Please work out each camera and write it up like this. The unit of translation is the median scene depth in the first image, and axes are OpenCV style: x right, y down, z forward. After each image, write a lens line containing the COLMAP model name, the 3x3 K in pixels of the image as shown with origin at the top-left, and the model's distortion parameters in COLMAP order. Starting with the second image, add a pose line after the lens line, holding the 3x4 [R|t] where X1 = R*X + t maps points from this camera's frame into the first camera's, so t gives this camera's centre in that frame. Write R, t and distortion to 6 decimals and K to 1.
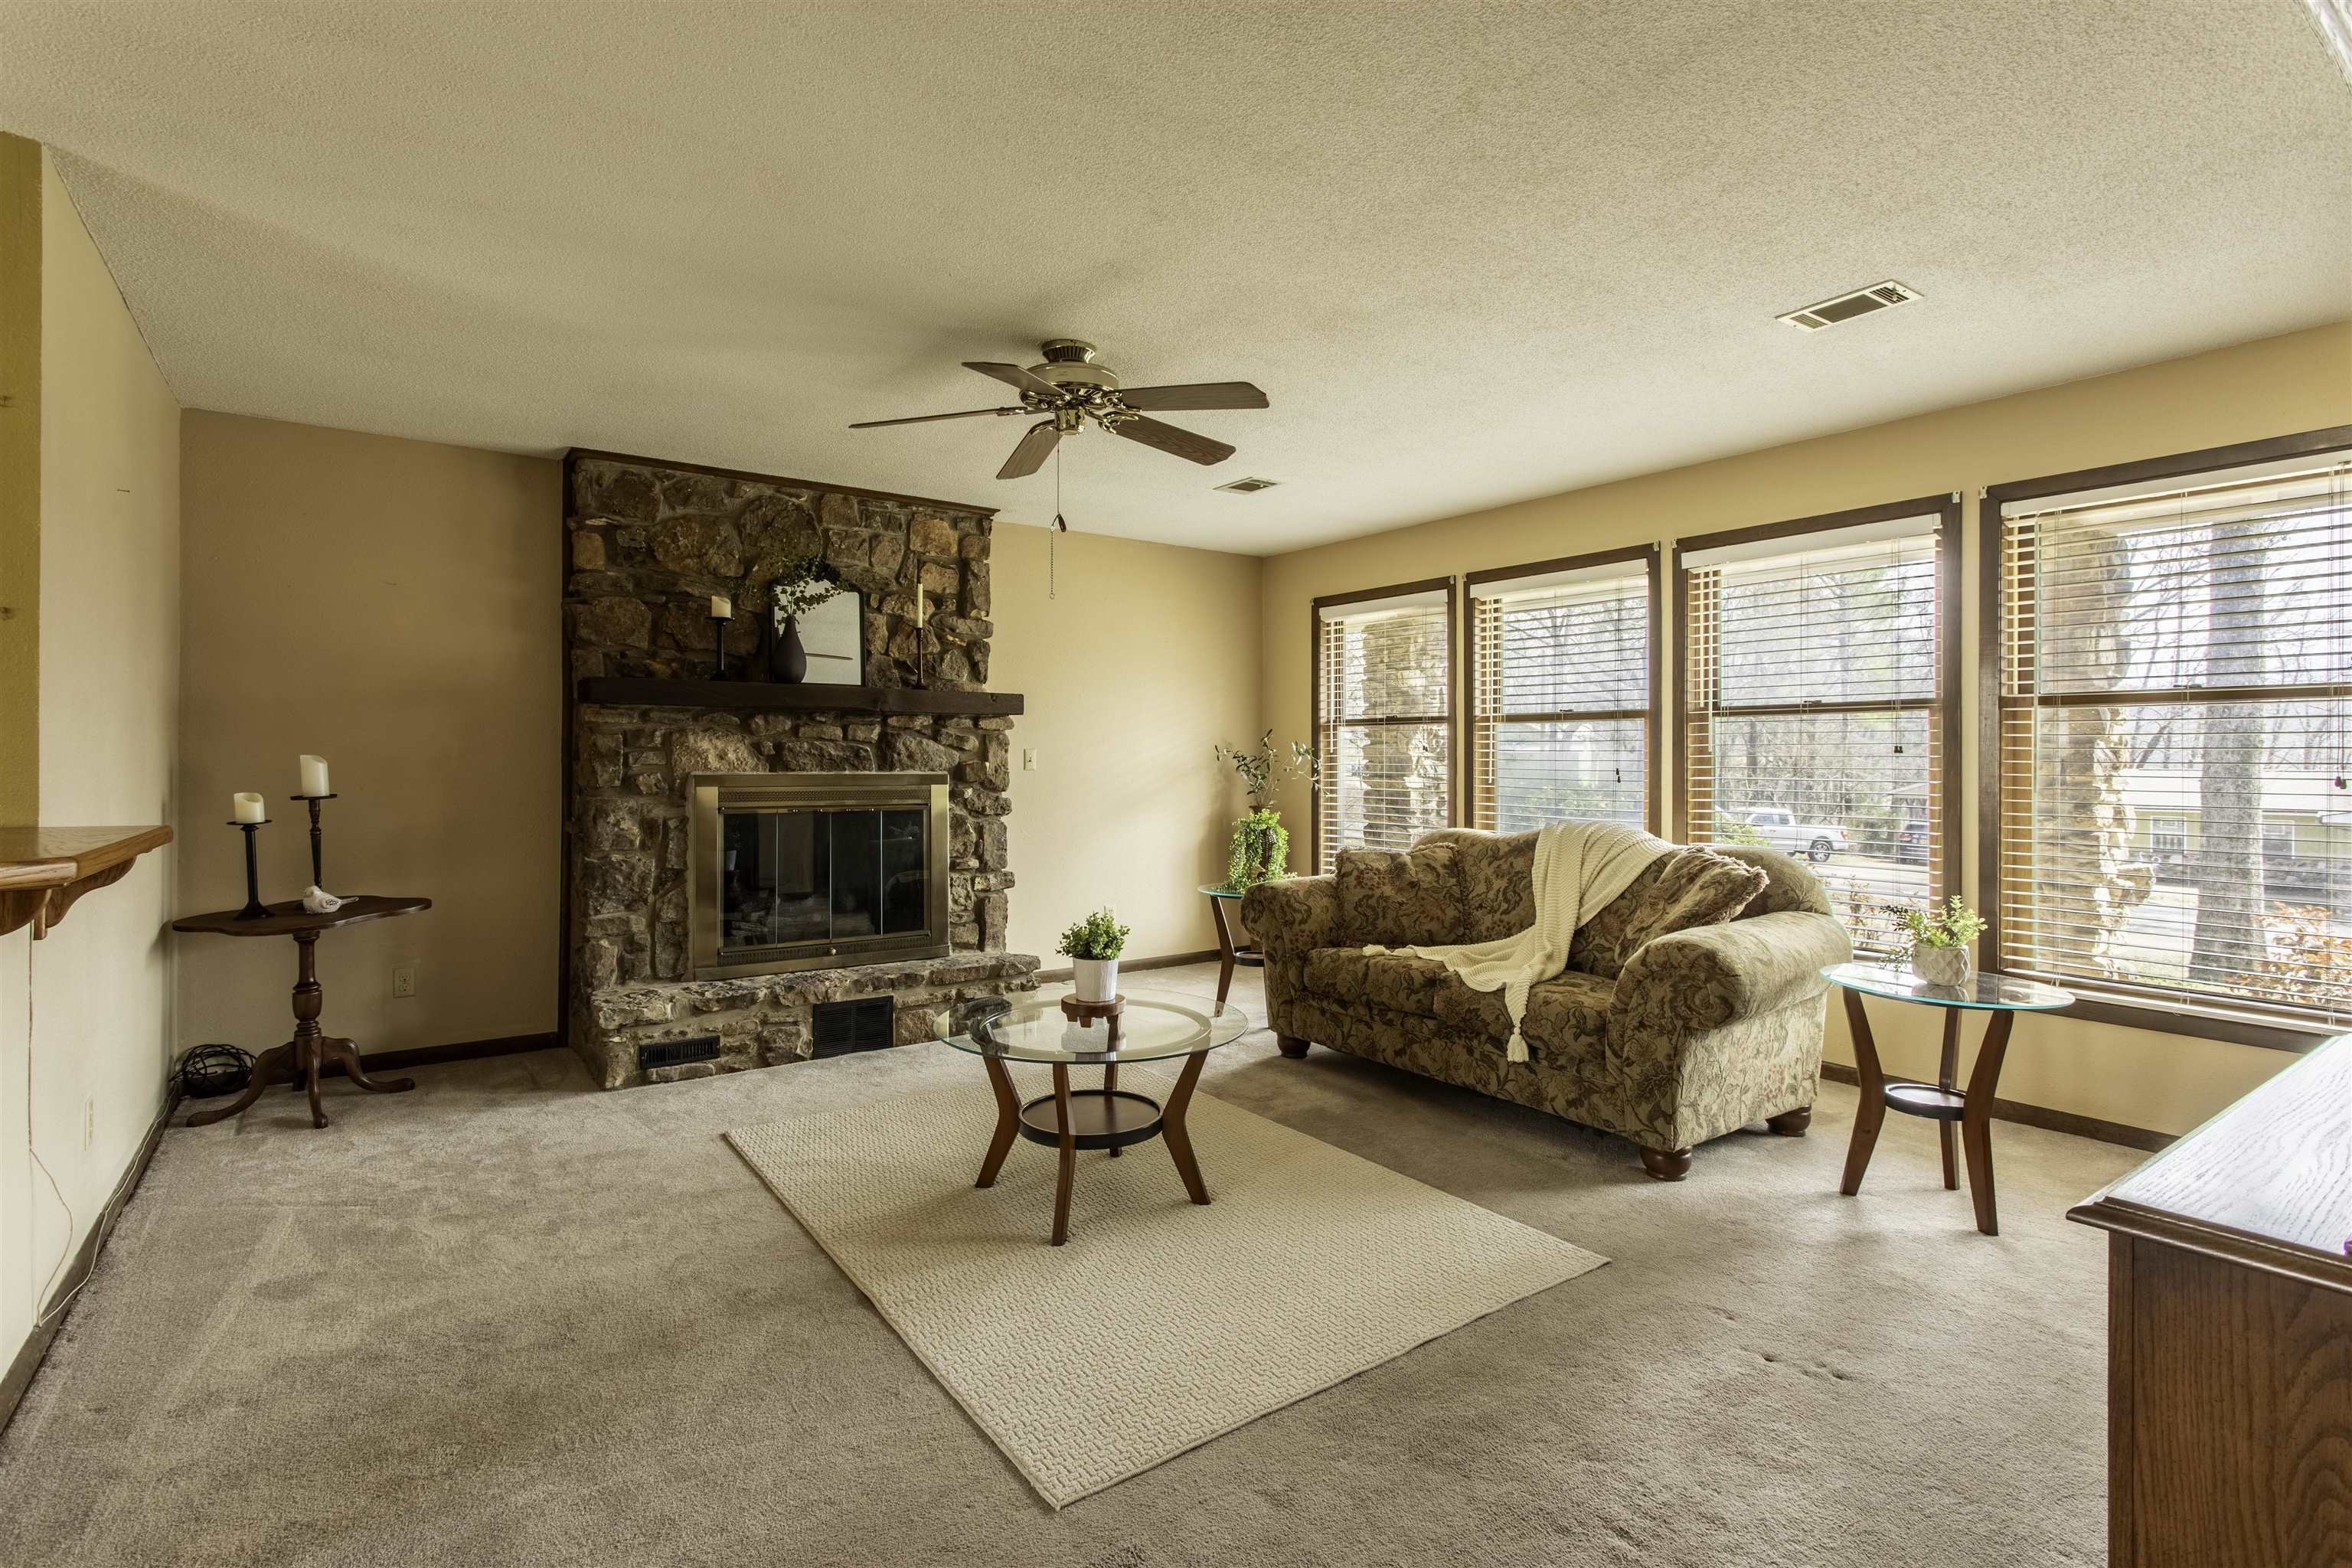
lens RADIAL K [[1116.1, 0, 1155.1], [0, 1116.1, 756.2], [0, 0, 1]] dist [0.000807, 0.000656]
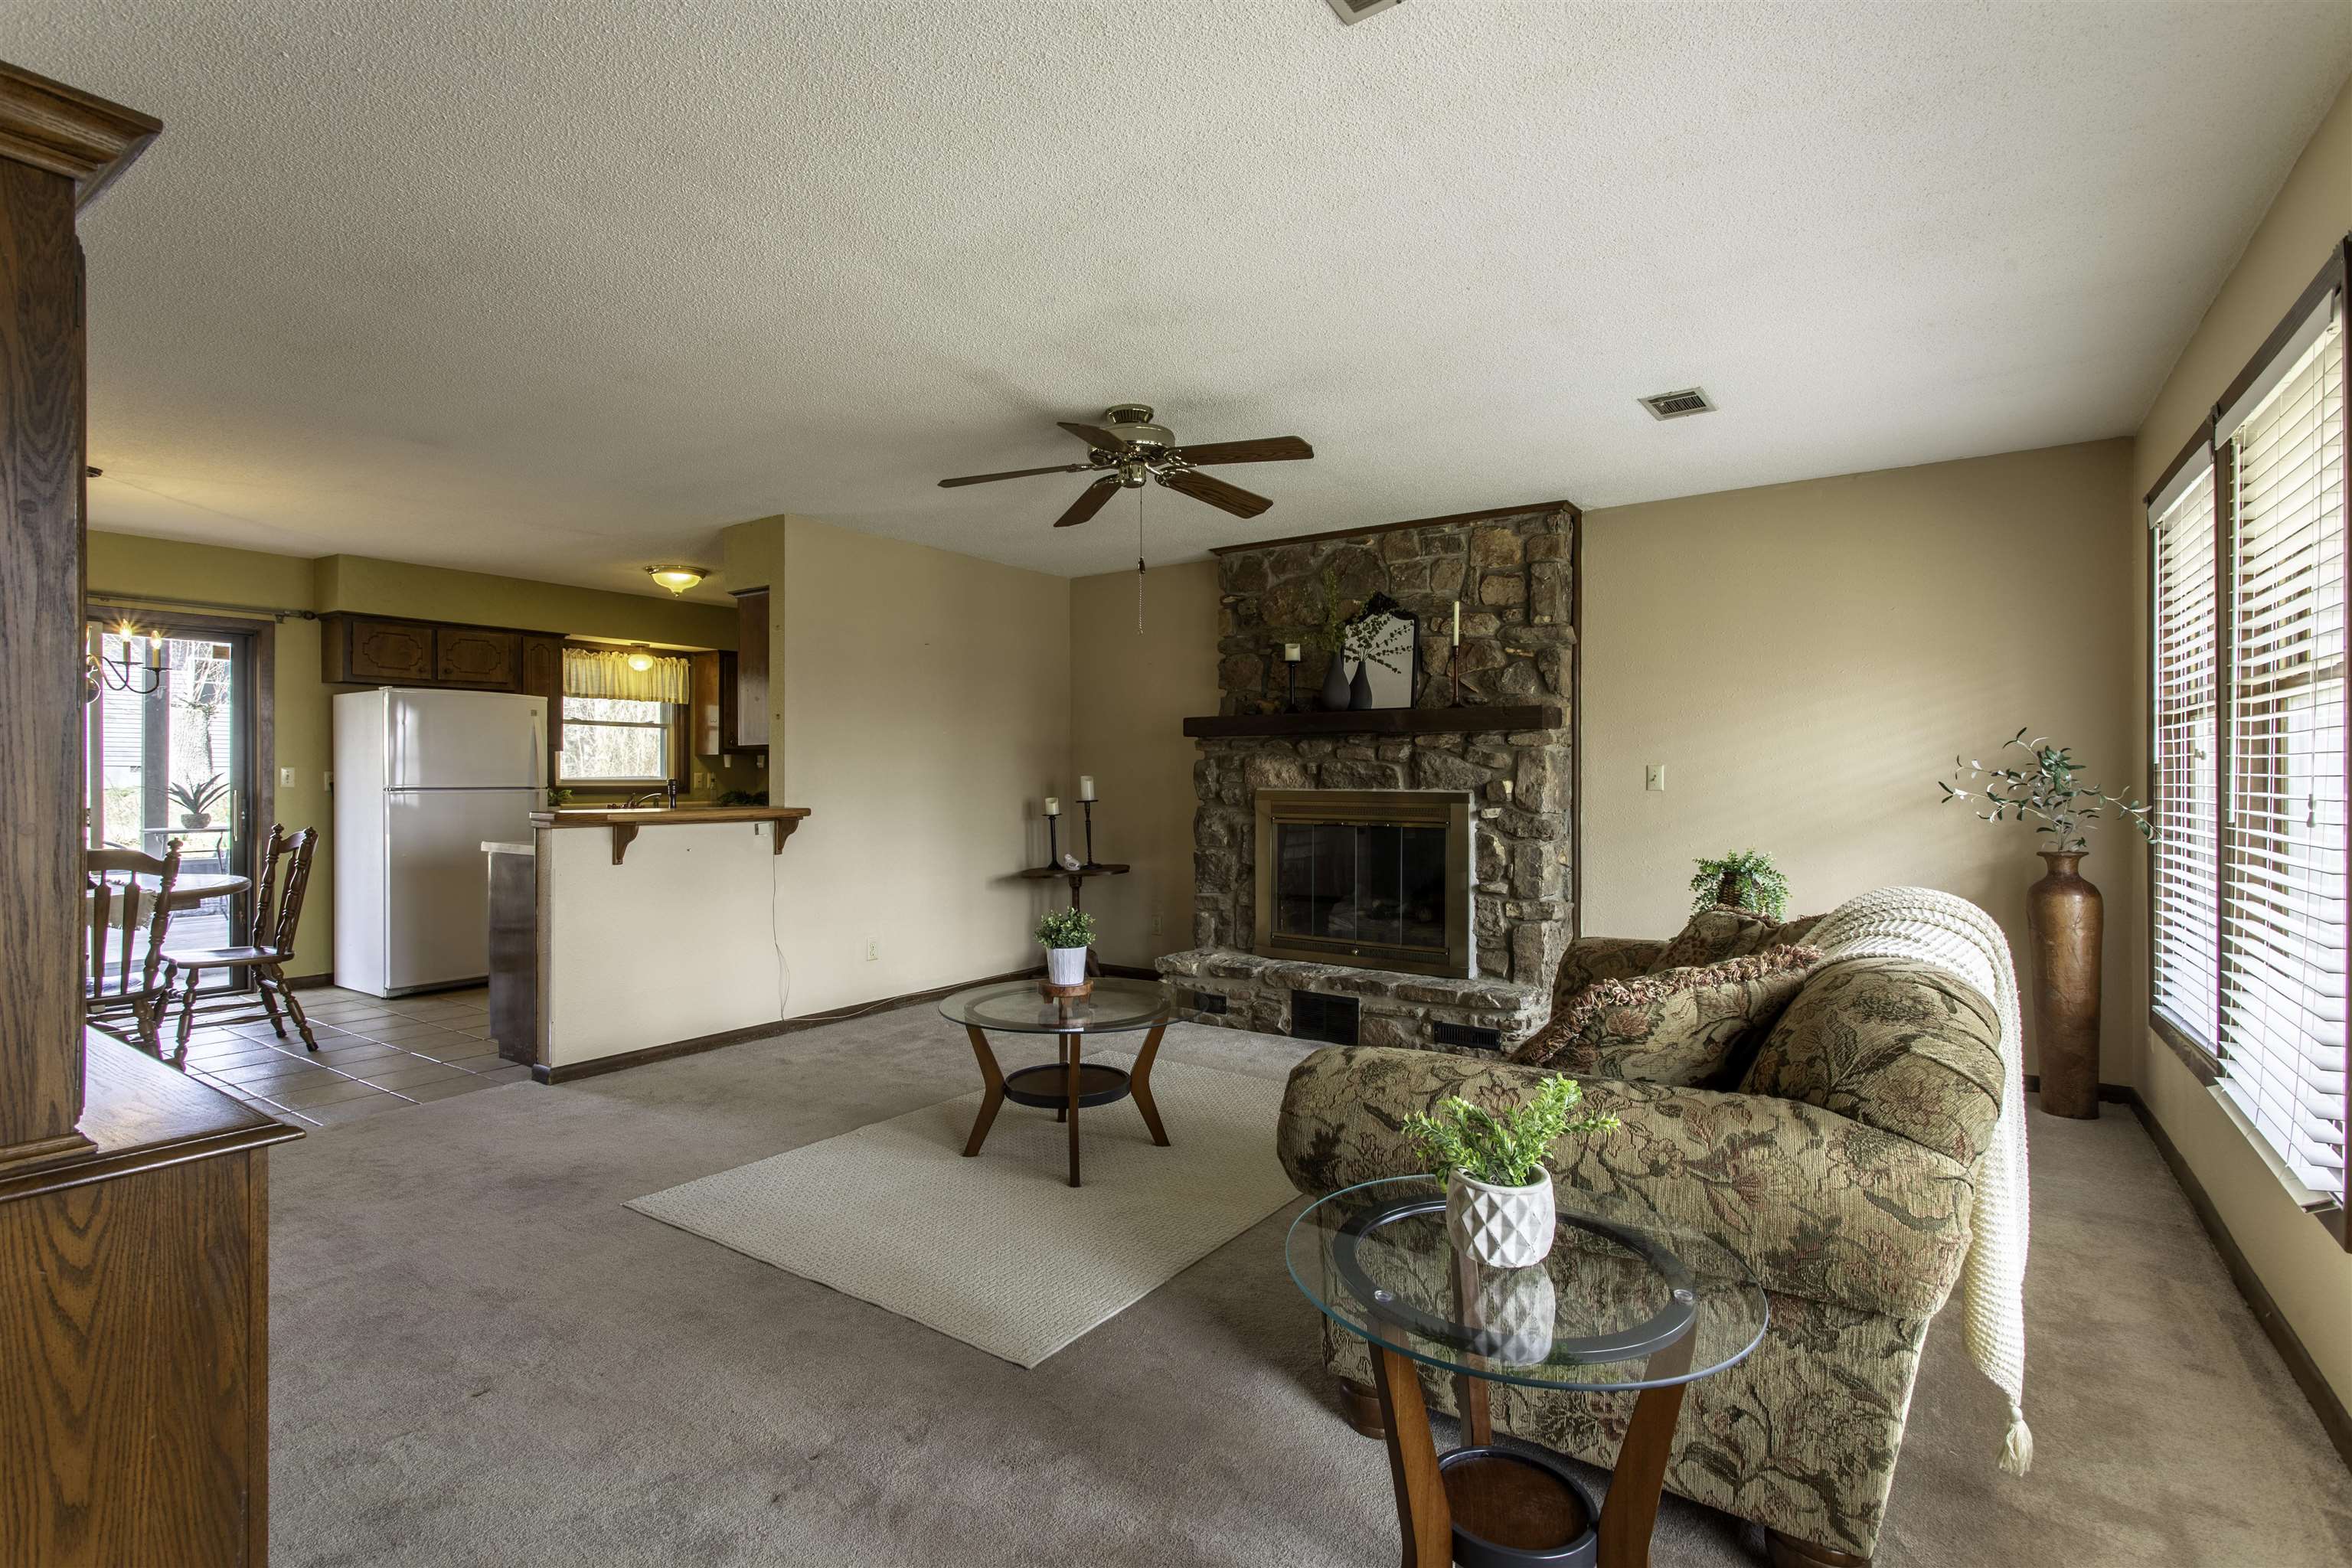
lens RADIAL K [[1131.5, 0, 1175.0], [0, 1131.5, 776.0], [0, 0, 1]] dist [-0.002121, 0.000144]
pose [[0.339396, -0.004408, -0.940633, 0.763334], [0.002402, 0.999990, -0.003819, 0.005291], [0.940641, -0.000964, 0.339403, 0.491939]]
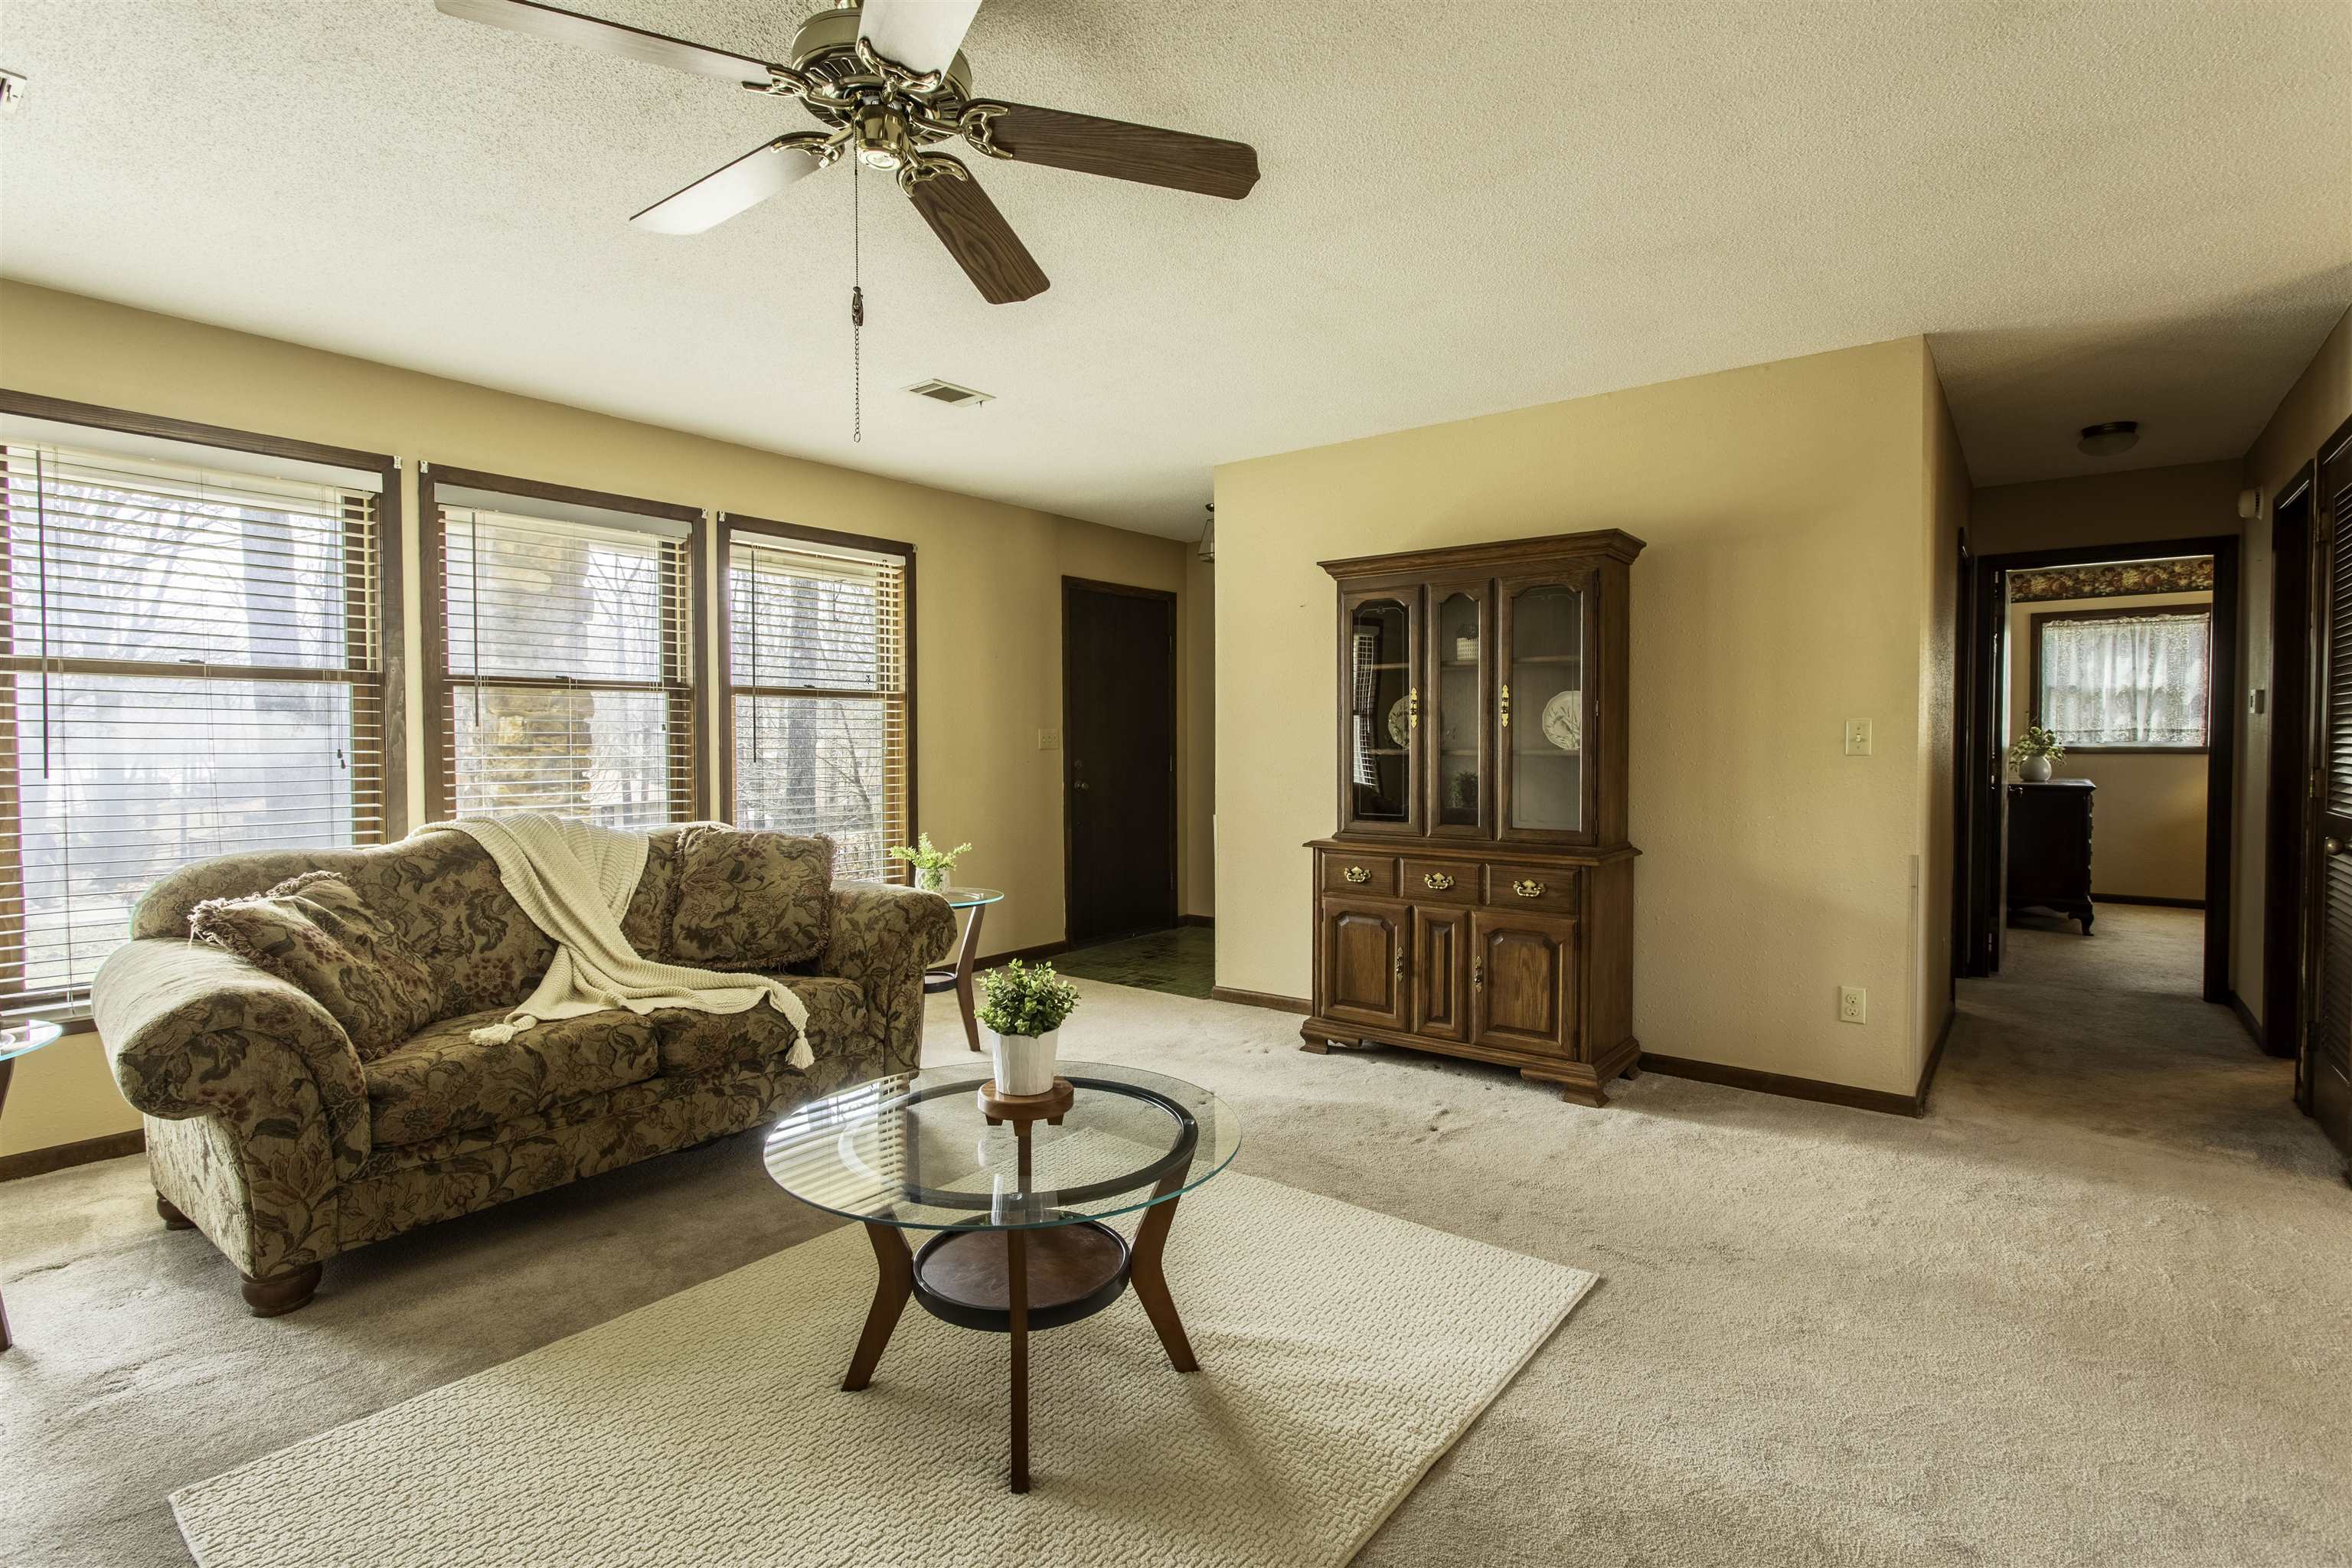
lens RADIAL K [[1134.7, 0, 1170.6], [0, 1134.7, 768.2], [0, 0, 1]] dist [0.000088, 0.001290]
pose [[-0.290153, -0.025910, 0.956629, -0.511128], [-0.001053, 0.999641, 0.026756, 0.002715], [-0.956980, 0.006756, -0.290077, 0.773271]]
